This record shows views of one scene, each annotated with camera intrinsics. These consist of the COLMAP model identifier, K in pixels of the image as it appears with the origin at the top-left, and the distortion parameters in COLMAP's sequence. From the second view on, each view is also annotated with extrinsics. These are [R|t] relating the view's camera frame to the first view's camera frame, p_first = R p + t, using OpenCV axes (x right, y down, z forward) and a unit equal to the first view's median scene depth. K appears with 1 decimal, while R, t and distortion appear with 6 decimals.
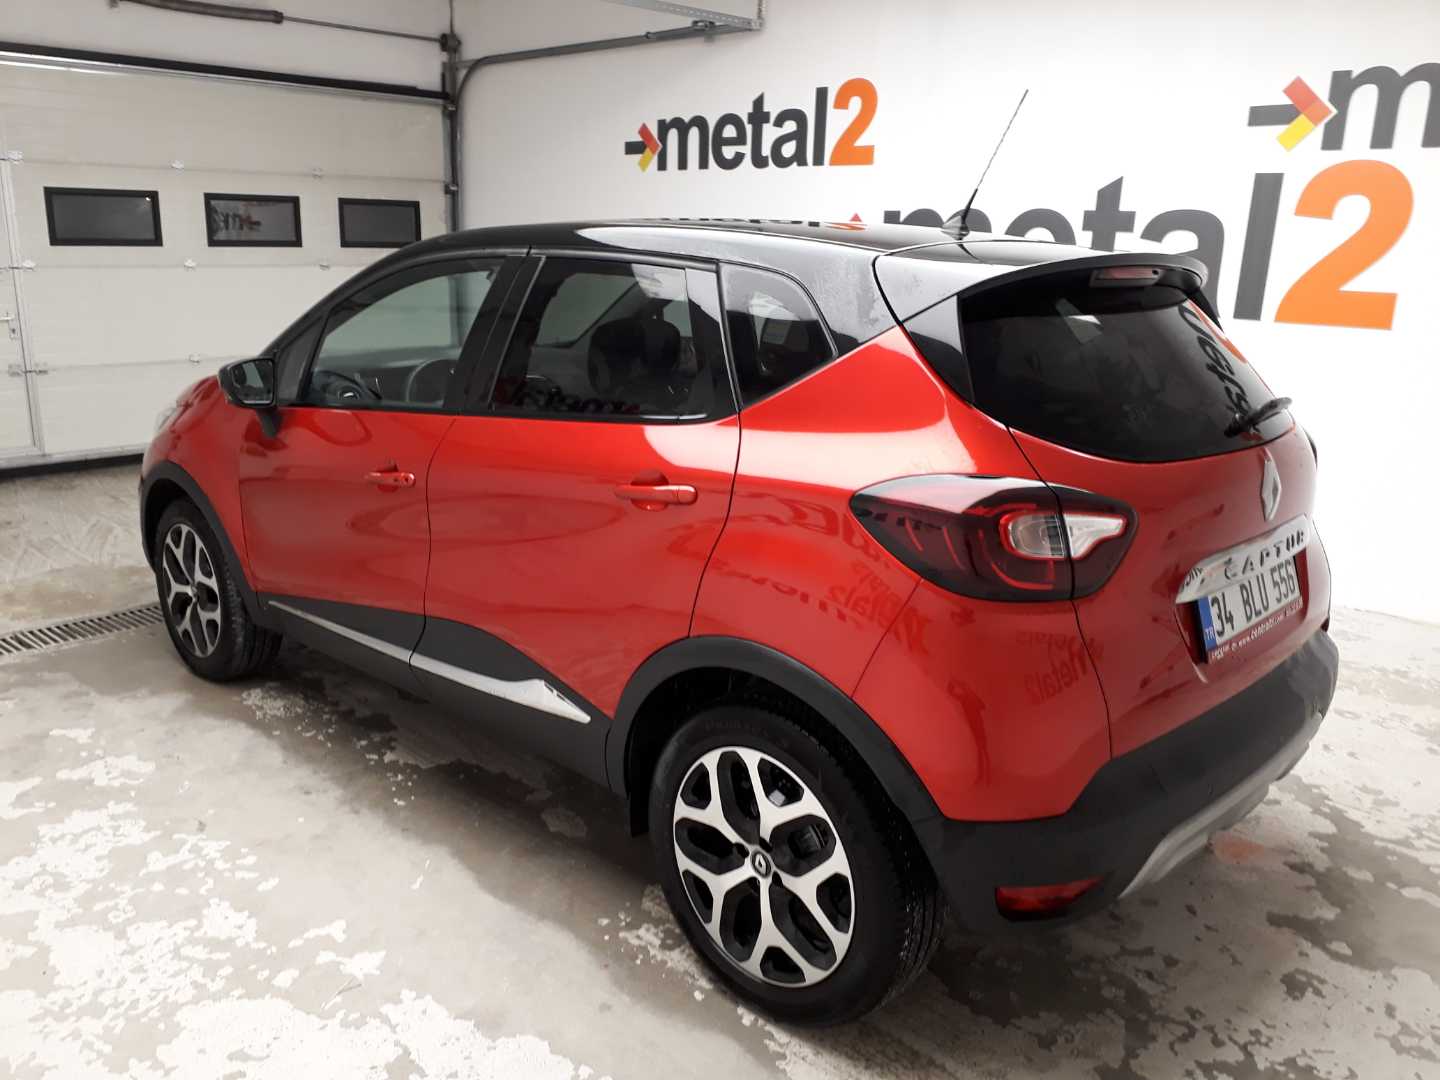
lens RADIAL K [[1149.5, 0, 687.2], [0, 1149.5, 534.8], [0, 0, 1]] dist [0.020646, -0.043282]
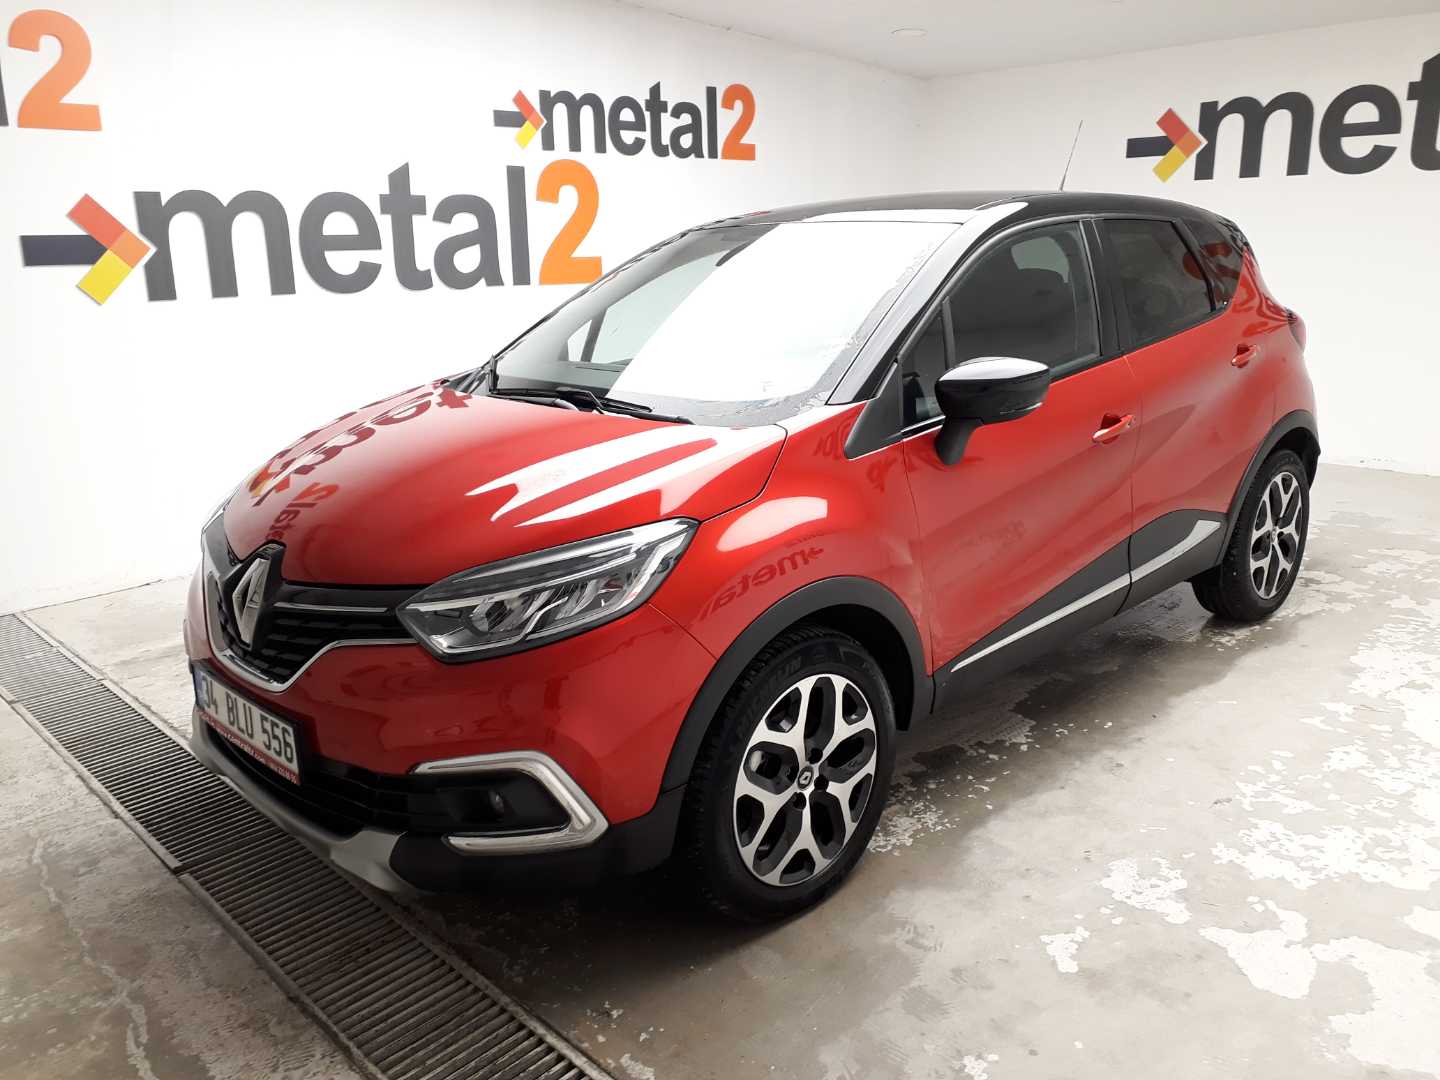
lens RADIAL K [[1132.0, 0, 722.7], [0, 1132.0, 531.7], [0, 0, 1]] dist [0.078621, -0.049599]
pose [[0.019959, -0.281324, 0.959405, -1.245599], [0.263402, 0.927175, 0.266393, -0.333336], [-0.964480, 0.247393, 0.092607, 1.177226]]
